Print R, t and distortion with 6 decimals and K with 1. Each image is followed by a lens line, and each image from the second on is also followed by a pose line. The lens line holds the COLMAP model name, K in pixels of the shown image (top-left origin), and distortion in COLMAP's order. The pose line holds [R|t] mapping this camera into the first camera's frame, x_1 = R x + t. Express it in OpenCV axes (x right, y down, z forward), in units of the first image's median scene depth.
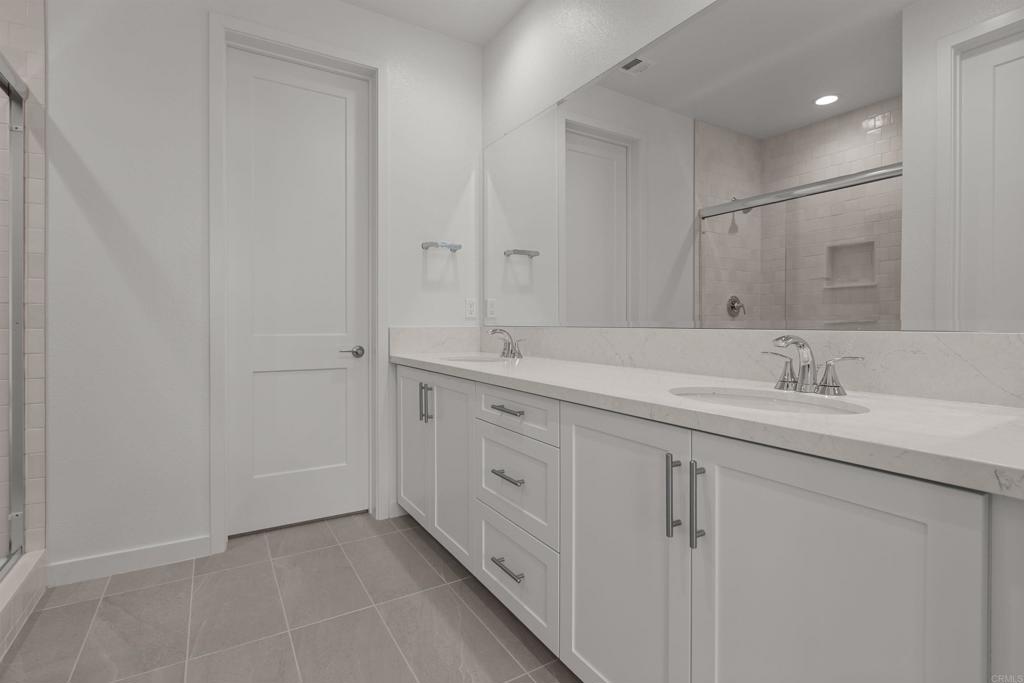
lens RADIAL K [[491.8, 0, 510.0], [0, 491.8, 324.3], [0, 0, 1]] dist [0.000439, 0.000133]
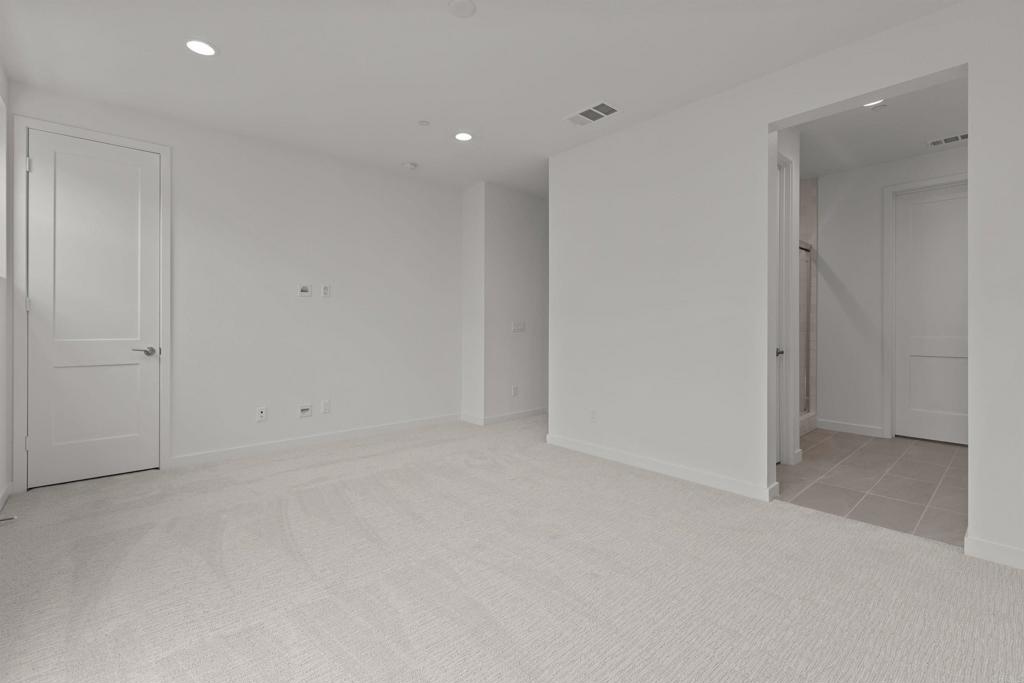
lens RADIAL K [[457.1, 0, 505.9], [0, 457.1, 326.4], [0, 0, 1]] dist [-0.001899, -0.000616]
pose [[0.203225, -0.000938, -0.979132, 0.588840], [-0.006741, 0.999975, -0.002357, -0.002662], [0.979109, 0.007079, 0.203213, -0.596948]]
